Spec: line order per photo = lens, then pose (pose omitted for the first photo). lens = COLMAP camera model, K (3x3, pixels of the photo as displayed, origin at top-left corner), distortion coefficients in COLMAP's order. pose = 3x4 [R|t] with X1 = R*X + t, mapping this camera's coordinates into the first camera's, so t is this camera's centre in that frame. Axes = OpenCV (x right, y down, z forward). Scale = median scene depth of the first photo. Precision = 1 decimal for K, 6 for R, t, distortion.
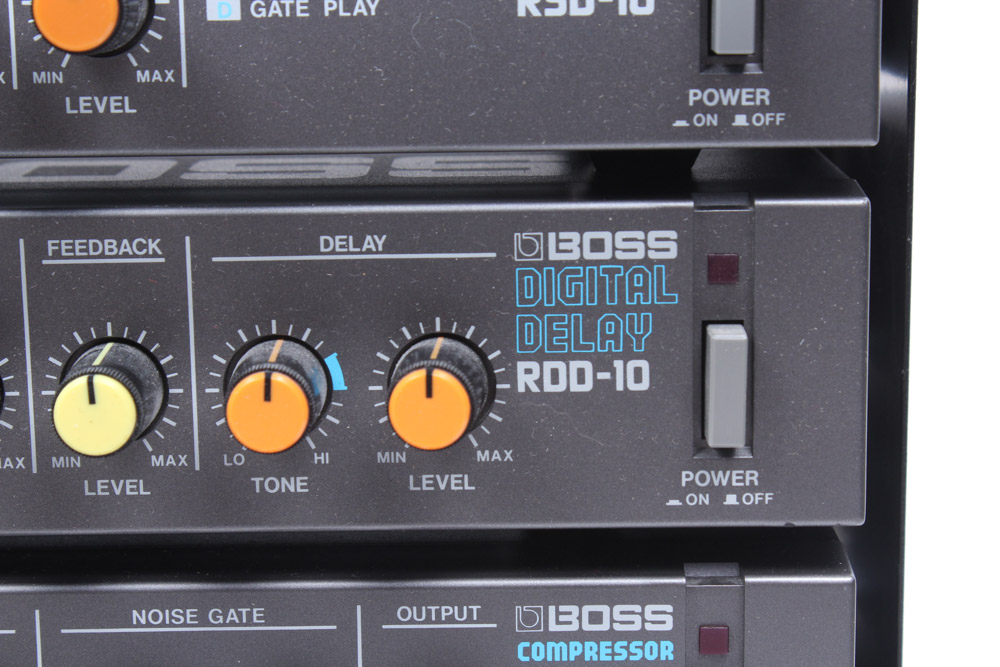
lens RADIAL K [[2316.7, 0, 491.6], [0, 2316.7, 330.3], [0, 0, 1]] dist [0.060250, 0.000000]
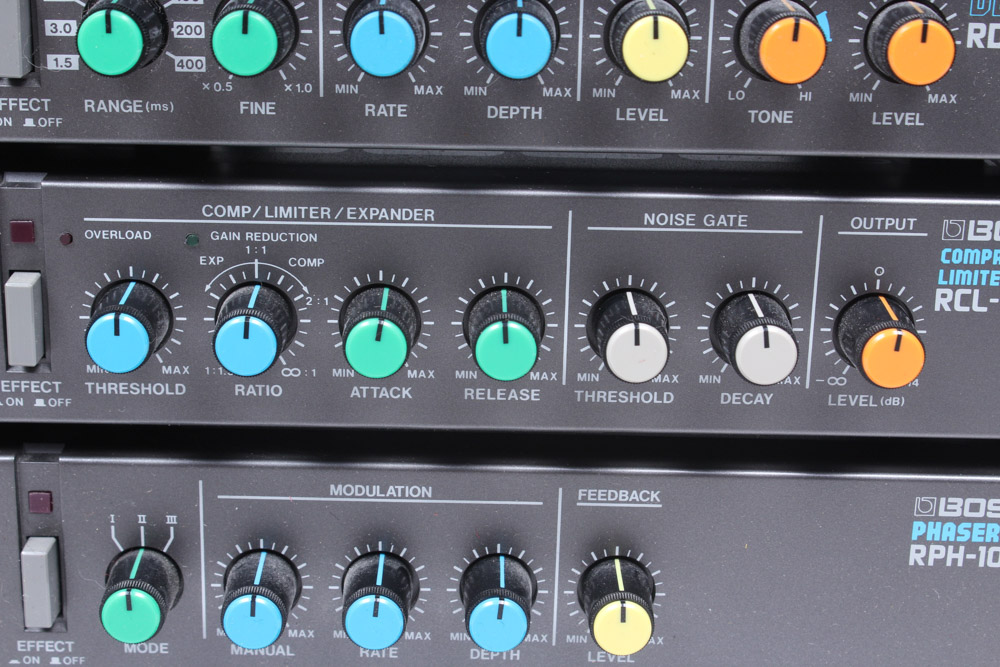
lens RADIAL K [[1750.1, 0, 479.4], [0, 1750.1, 331.1], [0, 0, 1]] dist [0.004720, 0.000000]
pose [[0.999305, 0.029655, 0.022578, -0.268653], [-0.031957, 0.993467, 0.109554, 0.083341], [-0.019182, -0.110199, 0.993724, 0.039379]]
